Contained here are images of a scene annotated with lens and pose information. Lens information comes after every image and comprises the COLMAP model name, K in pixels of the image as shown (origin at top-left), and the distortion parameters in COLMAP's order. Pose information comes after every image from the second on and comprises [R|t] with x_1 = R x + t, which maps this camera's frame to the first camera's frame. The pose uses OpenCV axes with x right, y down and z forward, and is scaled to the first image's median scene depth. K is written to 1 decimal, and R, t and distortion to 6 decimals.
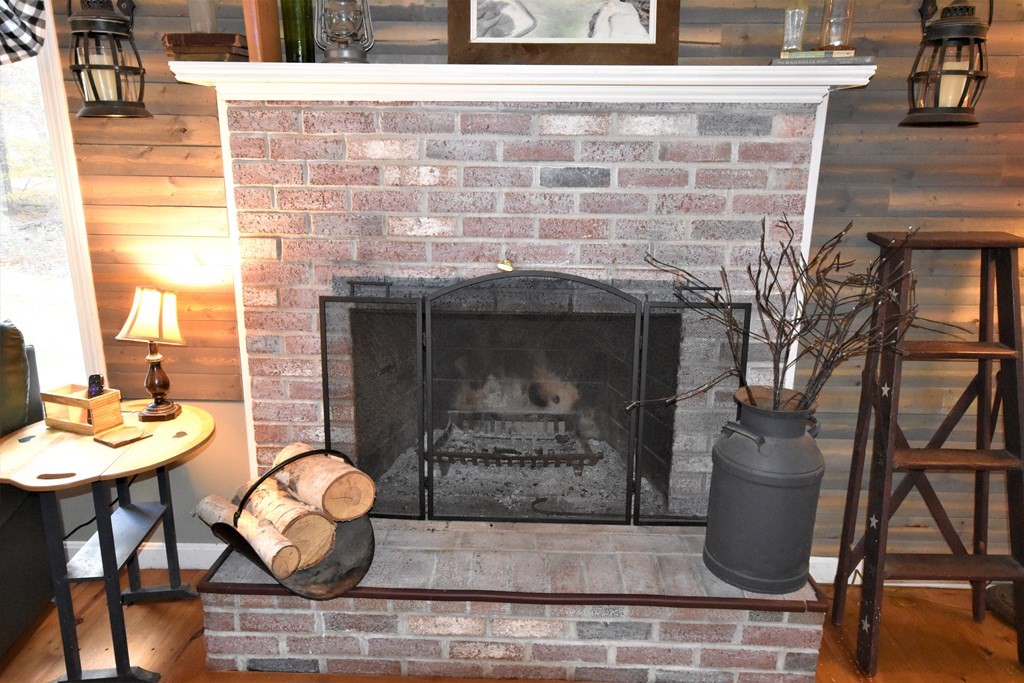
lens RADIAL K [[796.5, 0, 512.0], [0, 796.5, 341.5], [0, 0, 1]] dist [0.006968, 0.002535]
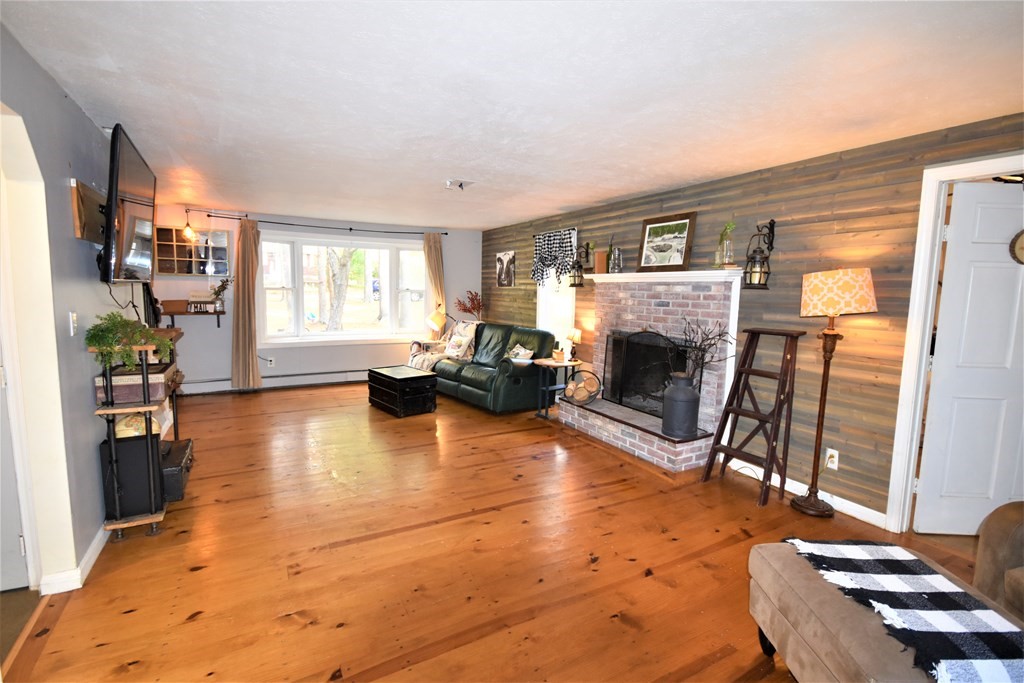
lens RADIAL K [[482.4, 0, 512.0], [0, 482.4, 341.5], [0, 0, 1]] dist [0.036230, 0.000042]
pose [[0.504905, 0.094659, -0.857969, 1.502751], [-0.244041, 0.969070, -0.036698, 0.169479], [0.827958, 0.227909, 0.512389, -0.503863]]
